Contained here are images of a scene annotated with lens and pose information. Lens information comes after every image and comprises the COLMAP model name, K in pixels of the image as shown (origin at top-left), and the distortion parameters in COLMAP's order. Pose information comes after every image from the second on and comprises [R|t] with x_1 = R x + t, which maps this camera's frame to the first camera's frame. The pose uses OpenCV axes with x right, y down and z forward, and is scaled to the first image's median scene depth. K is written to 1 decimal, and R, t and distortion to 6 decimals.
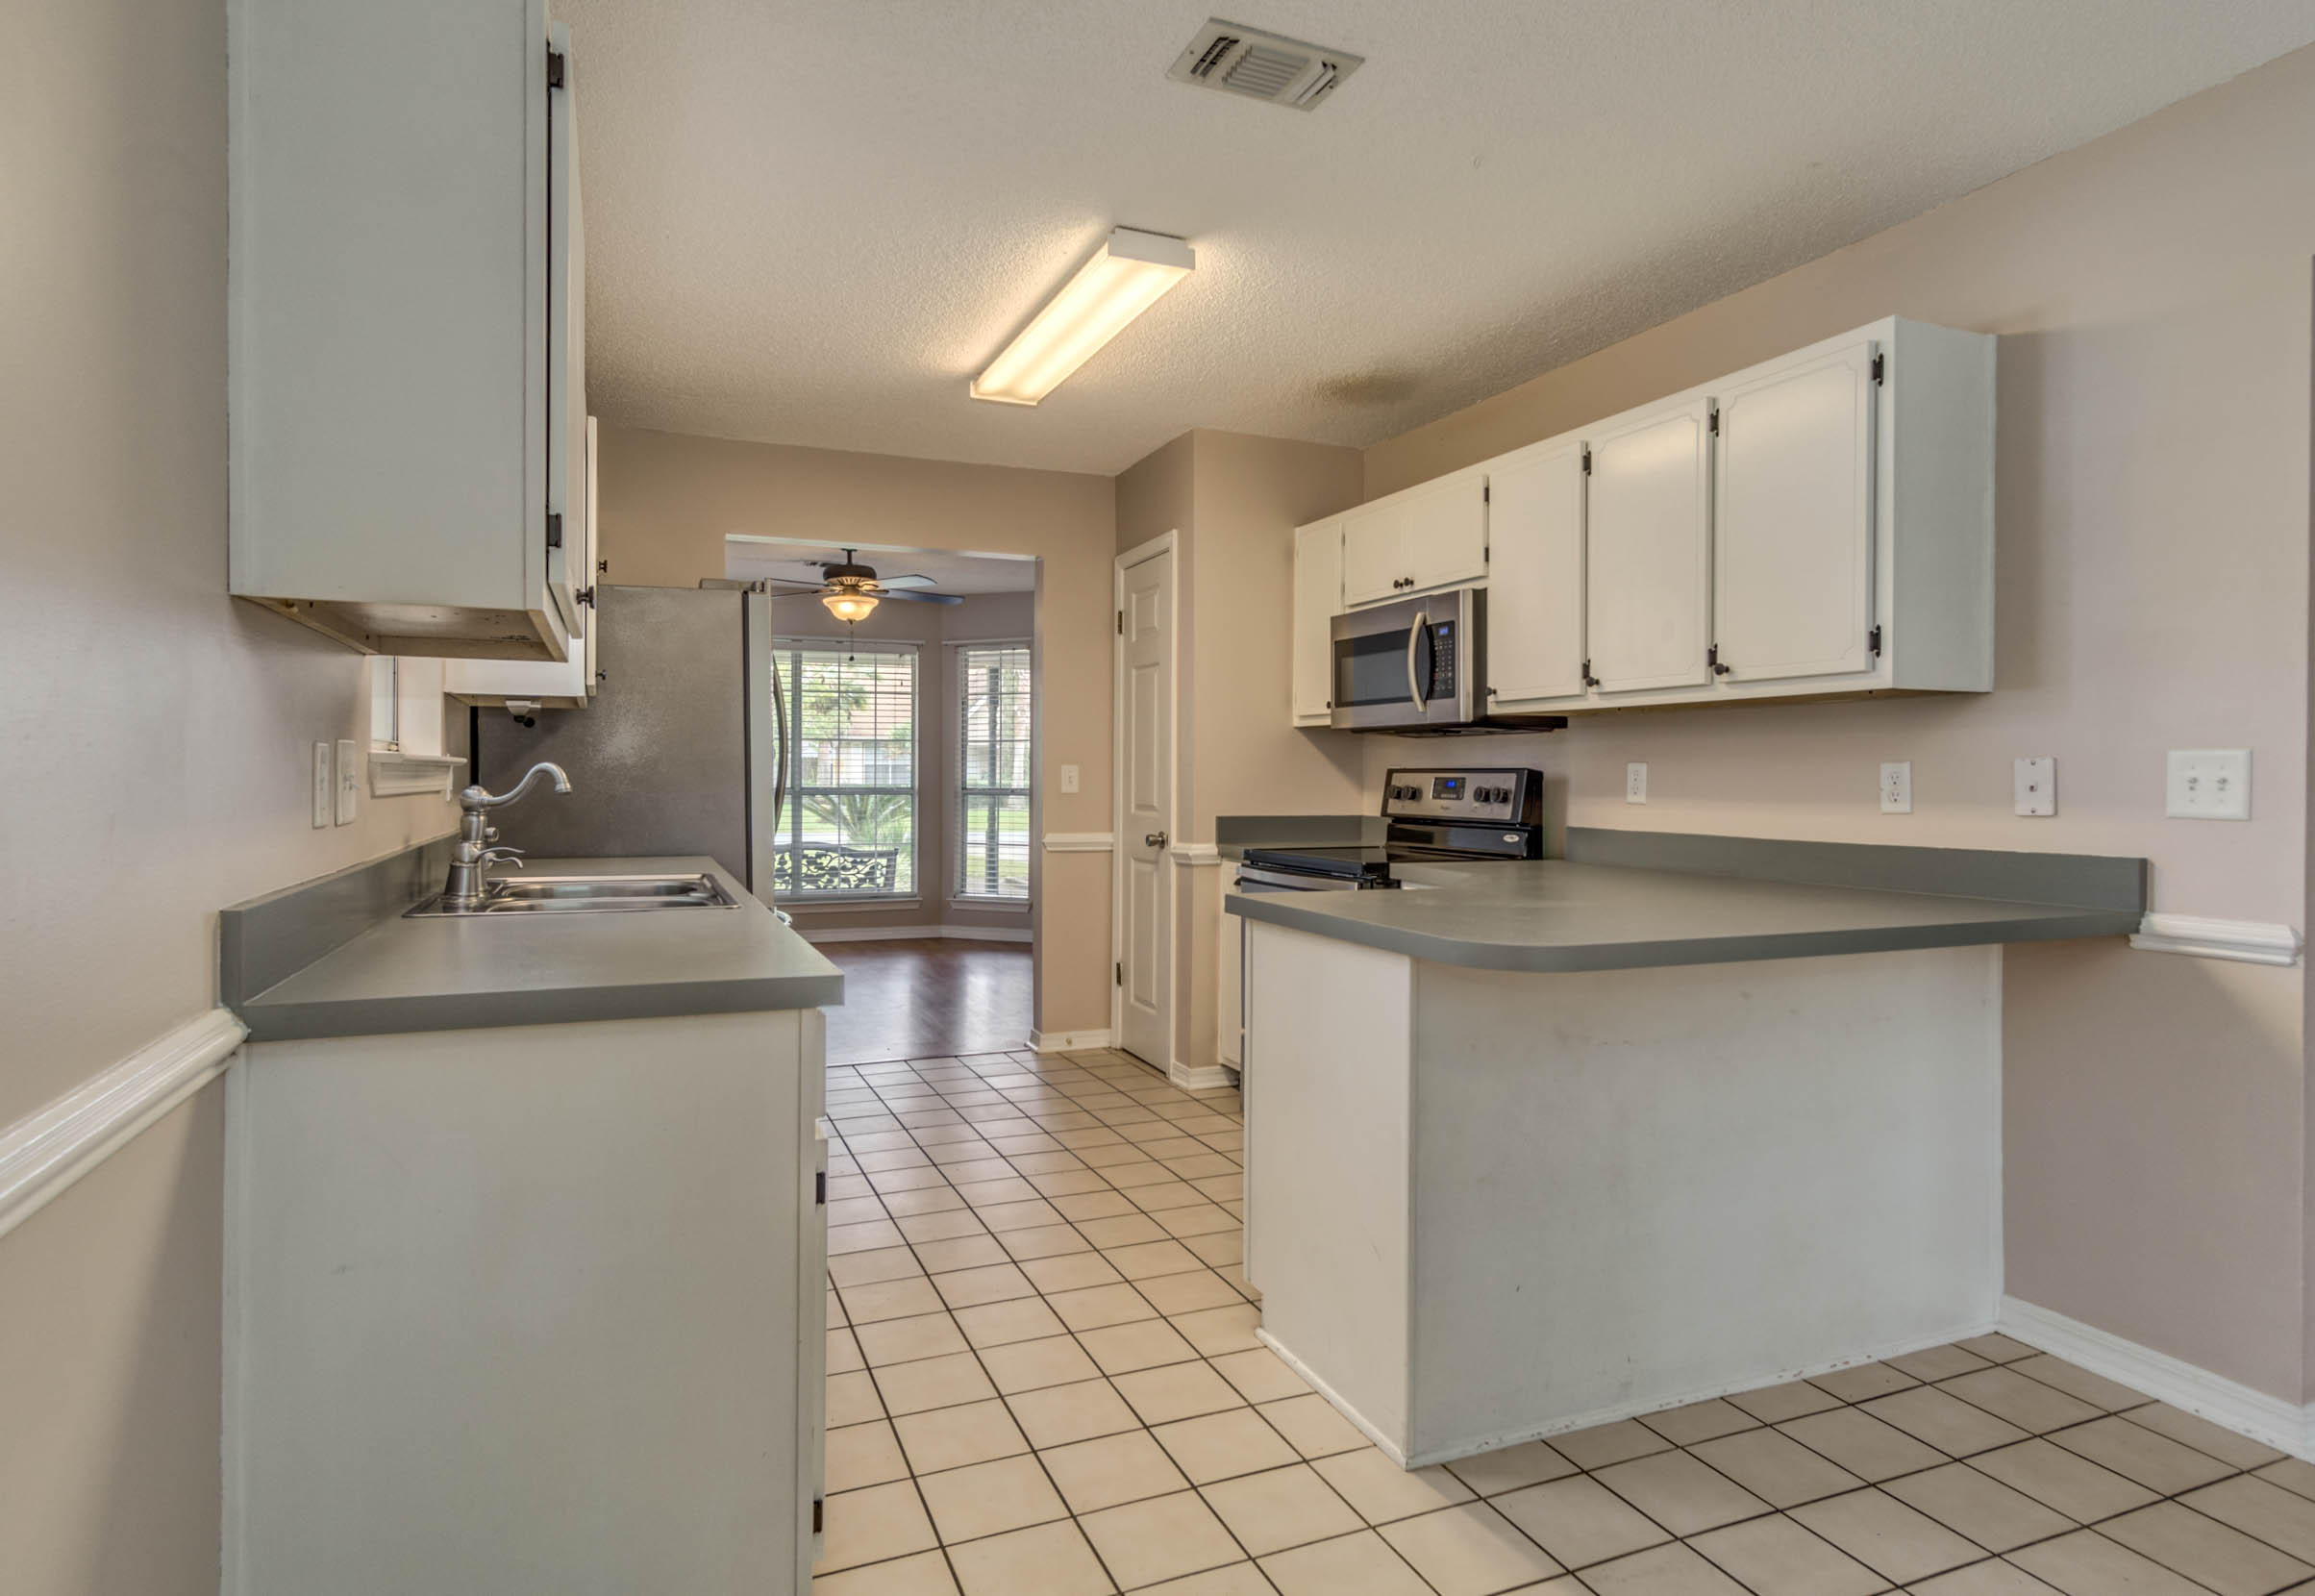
lens RADIAL K [[1279.3, 0, 1180.9], [0, 1279.3, 789.7], [0, 0, 1]] dist [0.003065, -0.000558]
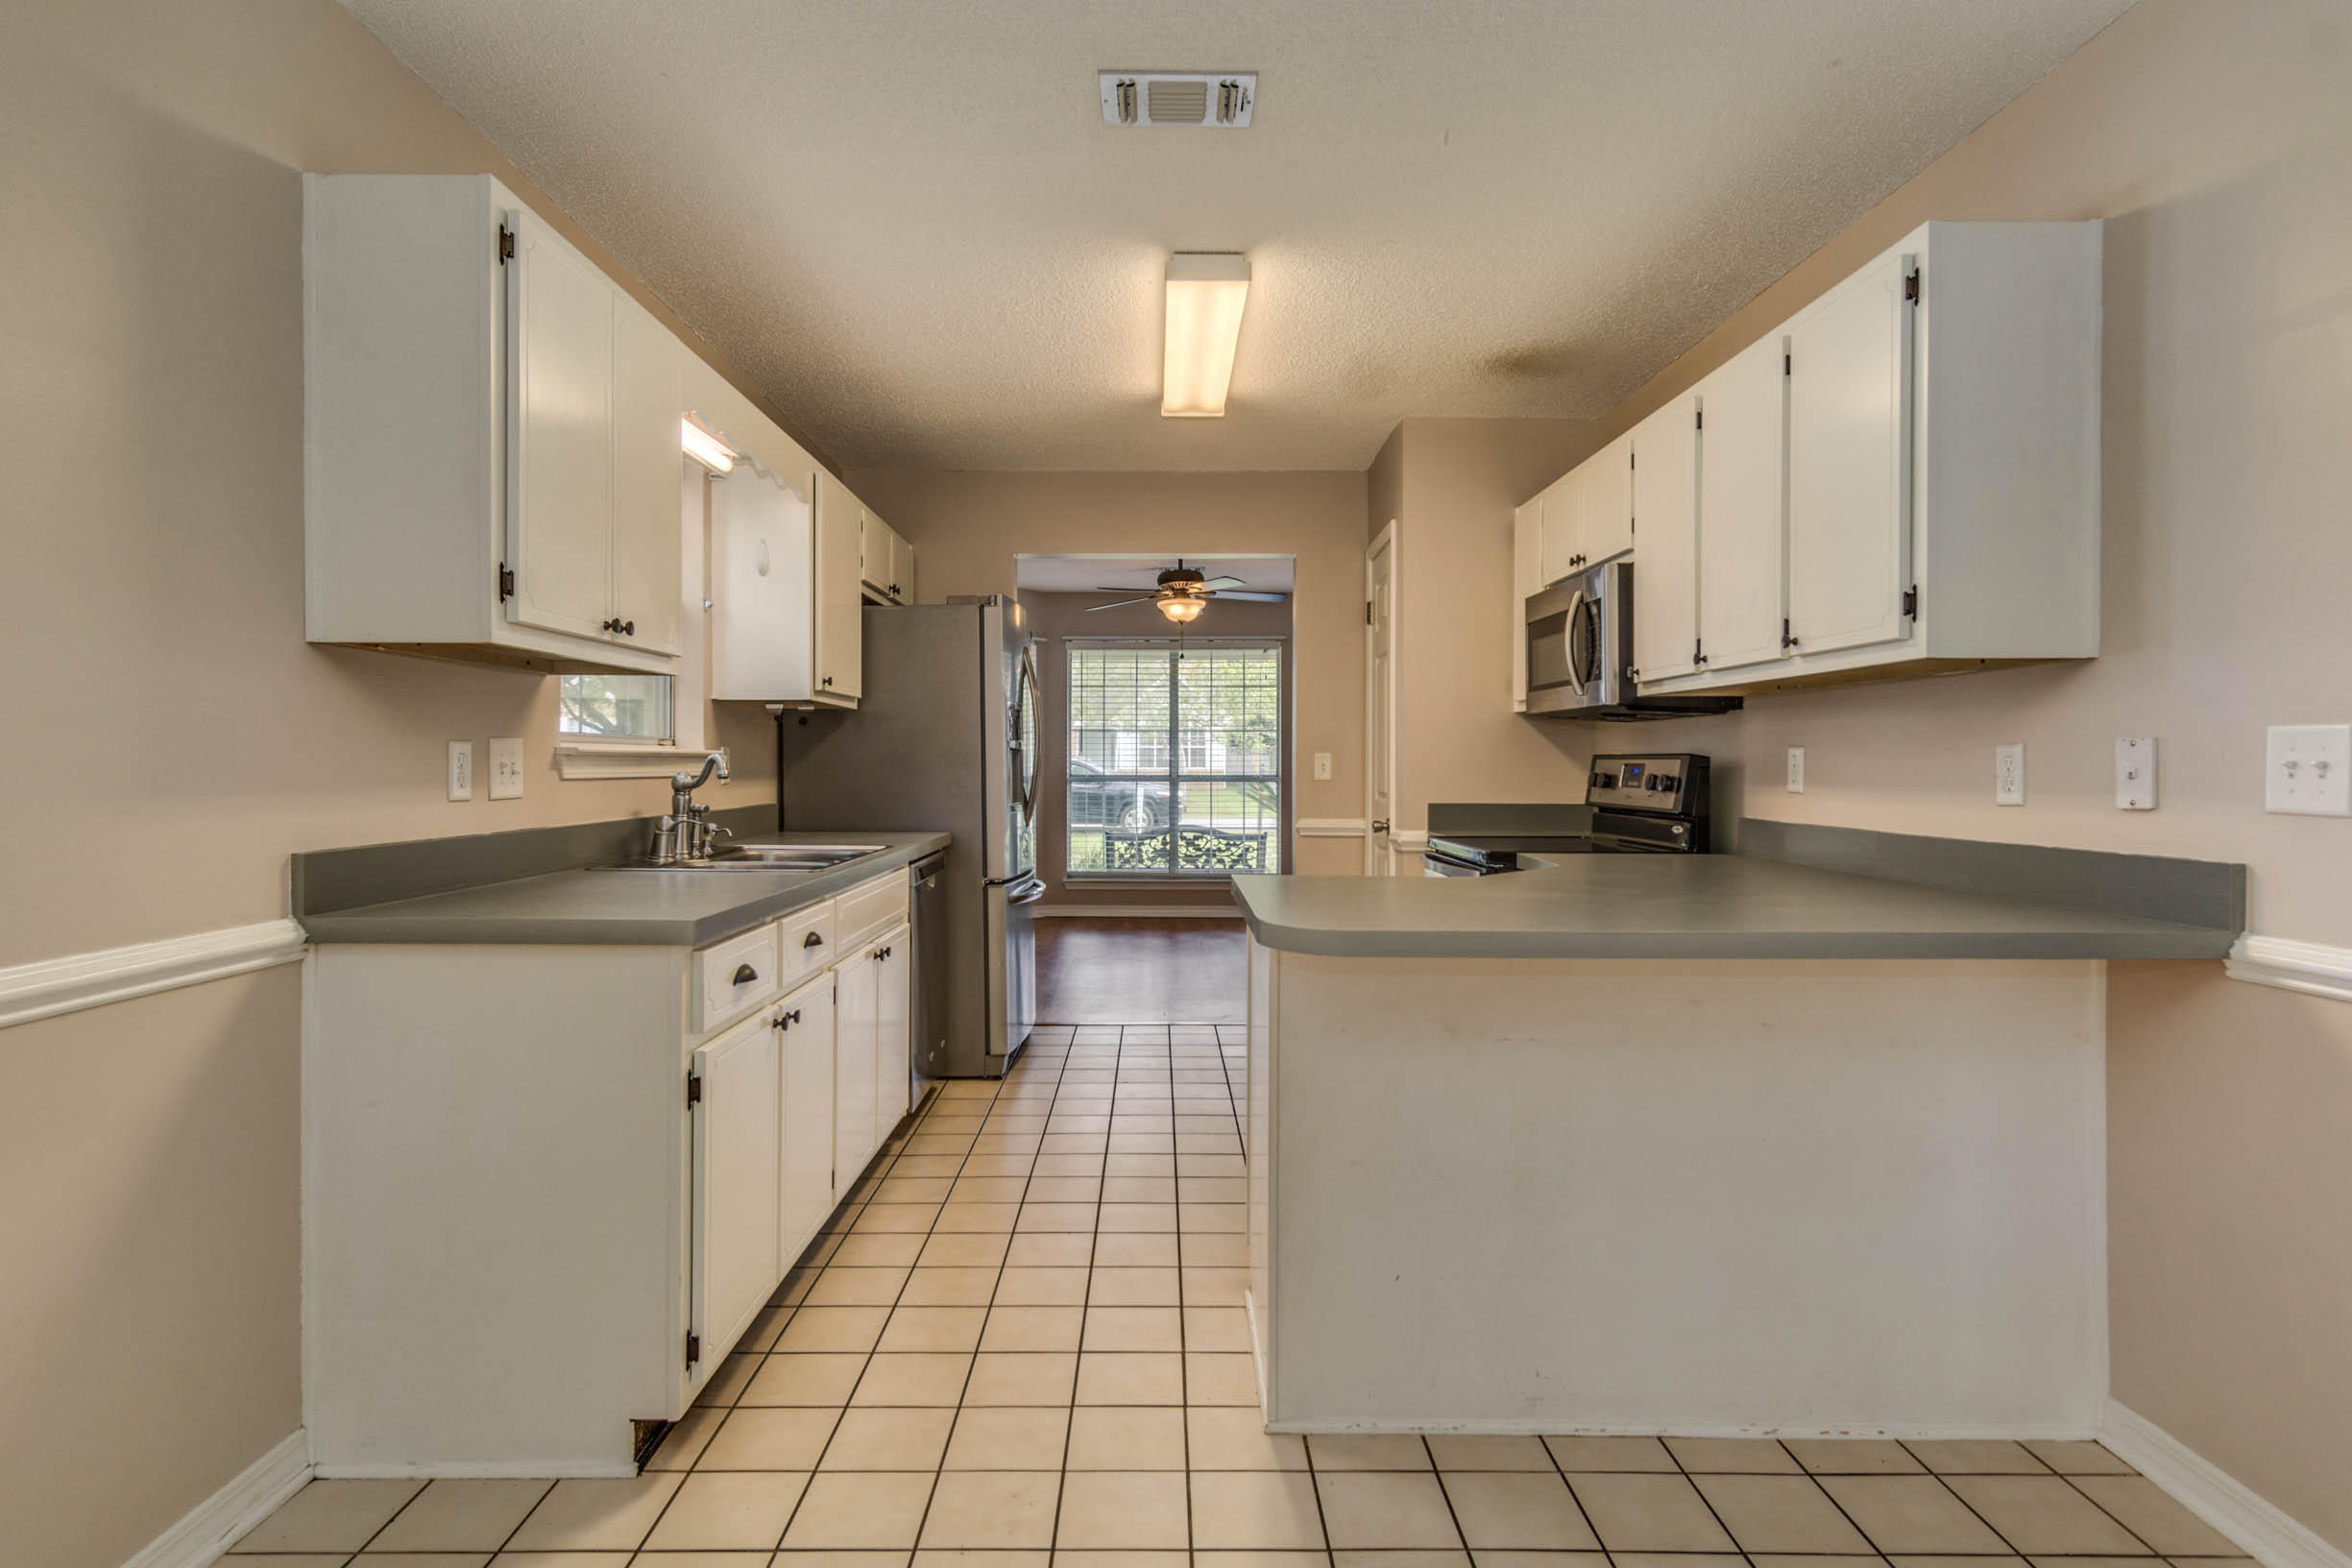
lens RADIAL K [[1262.4, 0, 1174.1], [0, 1262.4, 777.6], [0, 0, 1]] dist [0.002403, 0.002905]
pose [[0.918769, 0.002123, -0.394791, 0.334648], [-0.002299, 0.999997, 0.000029, 0.001383], [0.394790, 0.000881, 0.918771, 0.020701]]
